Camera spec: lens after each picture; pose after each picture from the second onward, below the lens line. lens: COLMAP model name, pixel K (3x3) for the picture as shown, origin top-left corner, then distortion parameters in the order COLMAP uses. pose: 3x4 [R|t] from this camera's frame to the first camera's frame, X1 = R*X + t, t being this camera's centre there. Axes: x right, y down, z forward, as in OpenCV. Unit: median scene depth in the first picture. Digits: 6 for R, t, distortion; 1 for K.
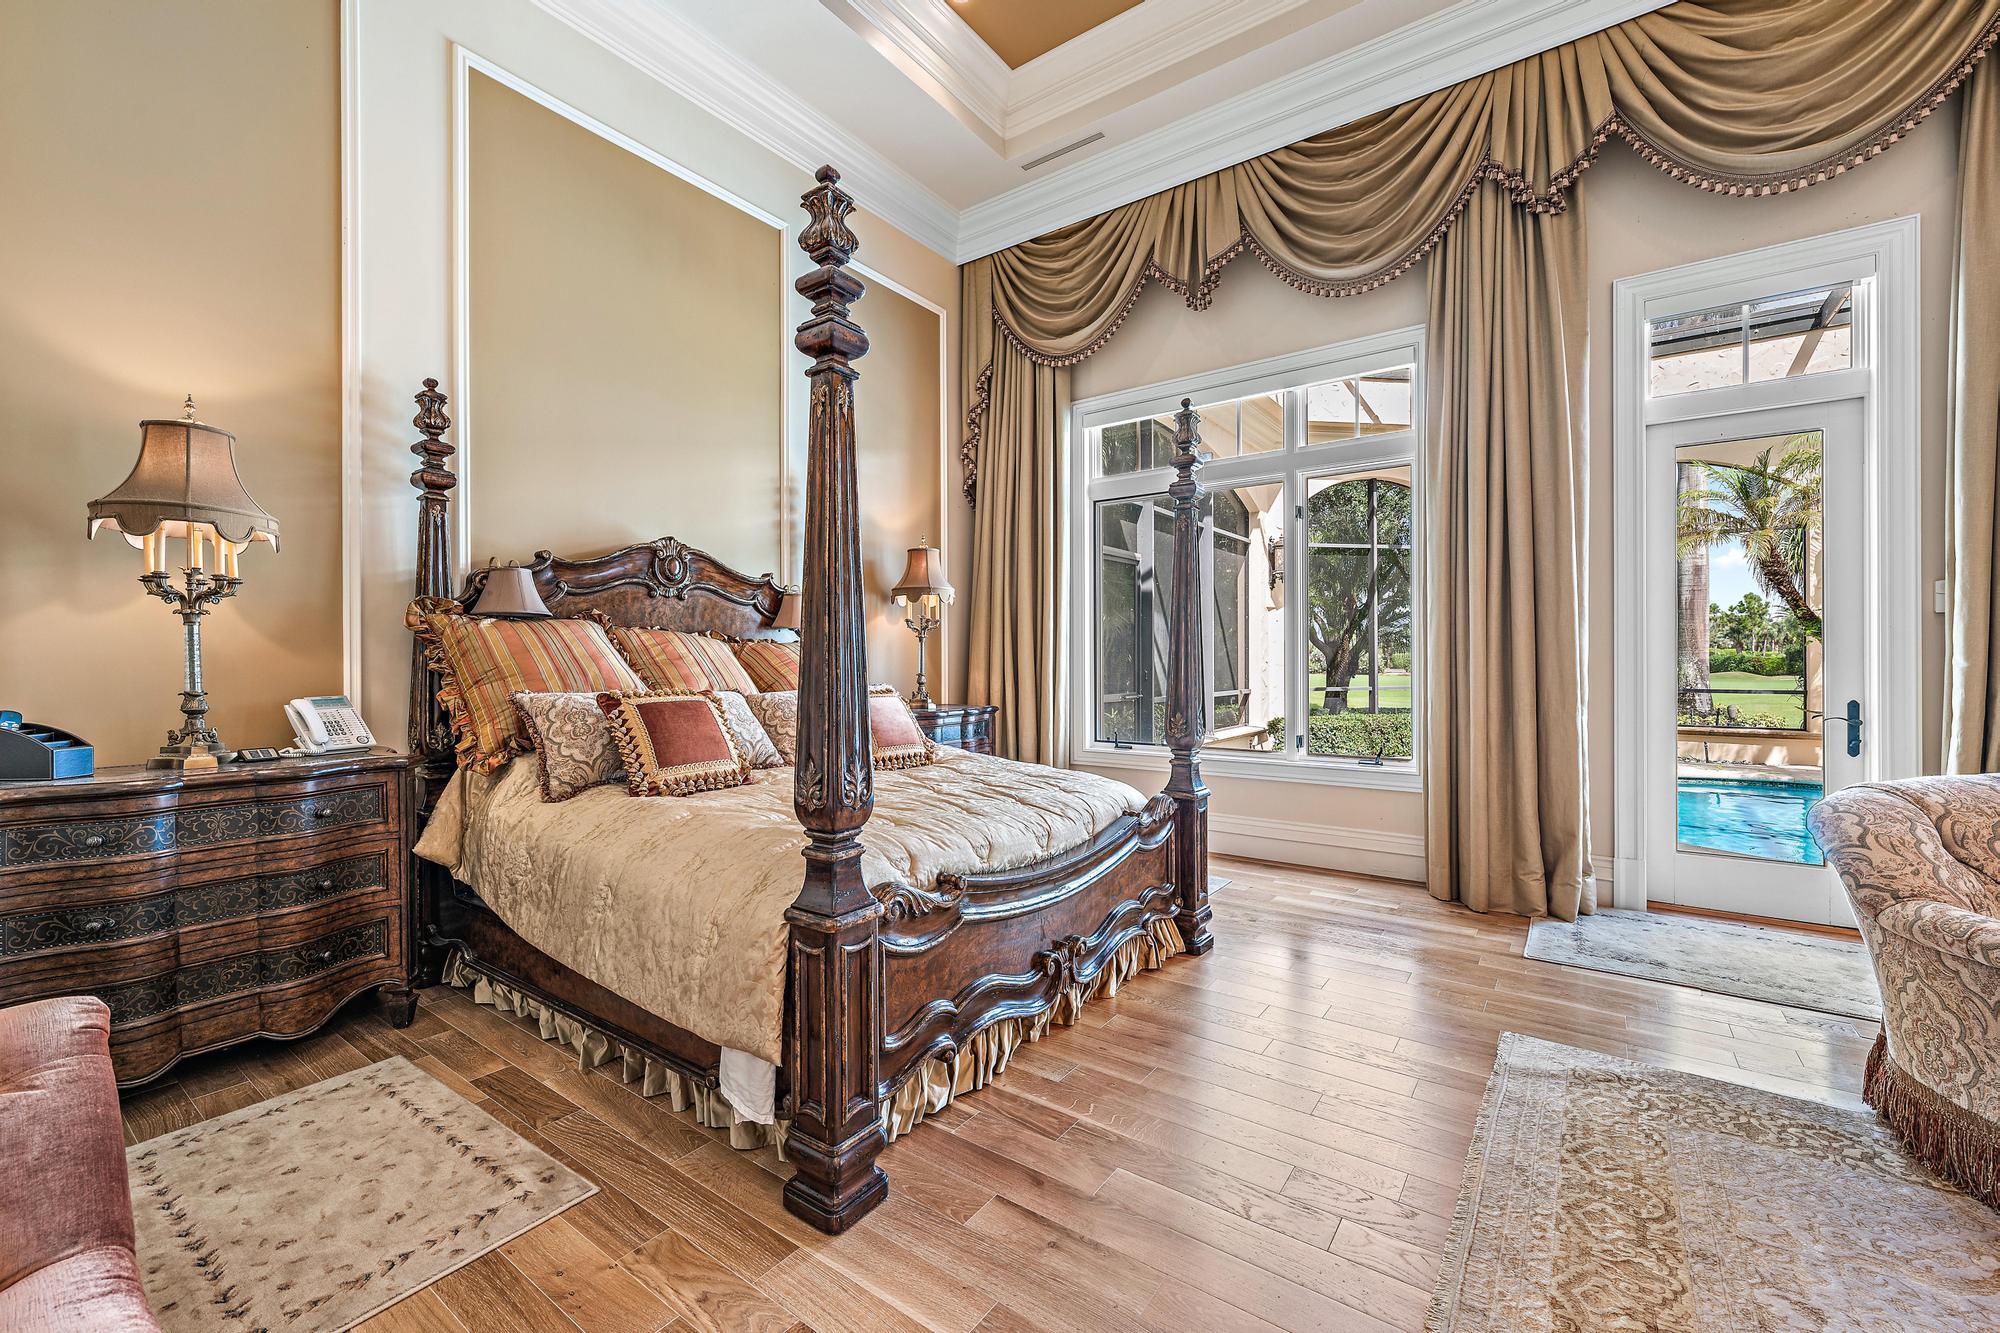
lens RADIAL K [[819.4, 0, 1000.5], [0, 819.4, 665.7], [0, 0, 1]] dist [-0.003044, 0.000173]
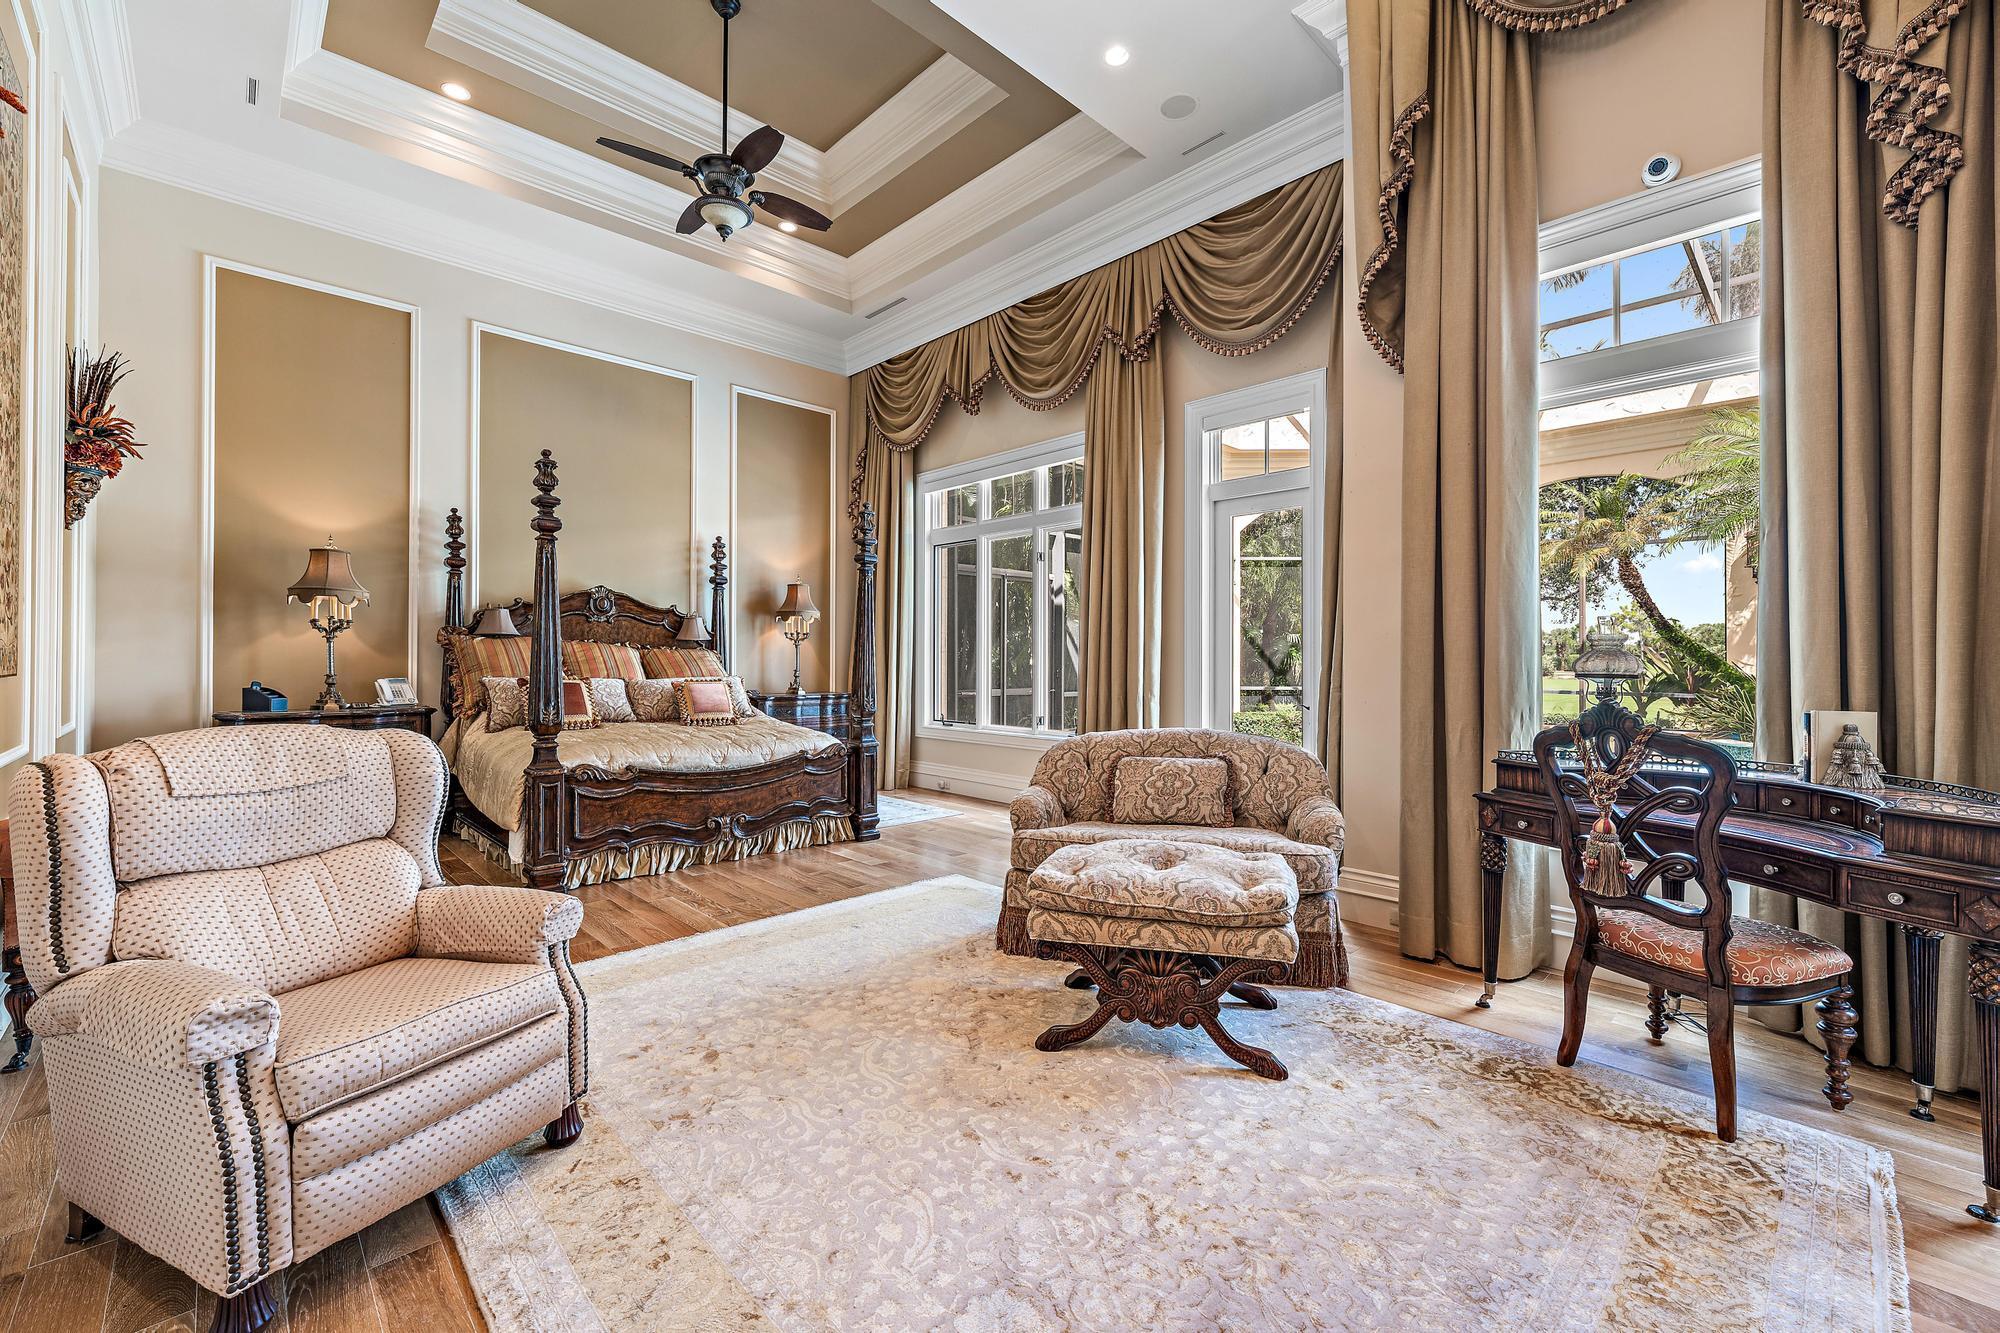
lens RADIAL K [[819.4, 0, 996.2], [0, 819.4, 660.2], [0, 0, 1]] dist [-0.003044, 0.000173]
pose [[0.984711, 0.006582, -0.174072, 0.831913], [-0.007555, 0.999959, -0.004925, -0.005633], [0.174033, 0.006165, 0.984721, -0.606274]]
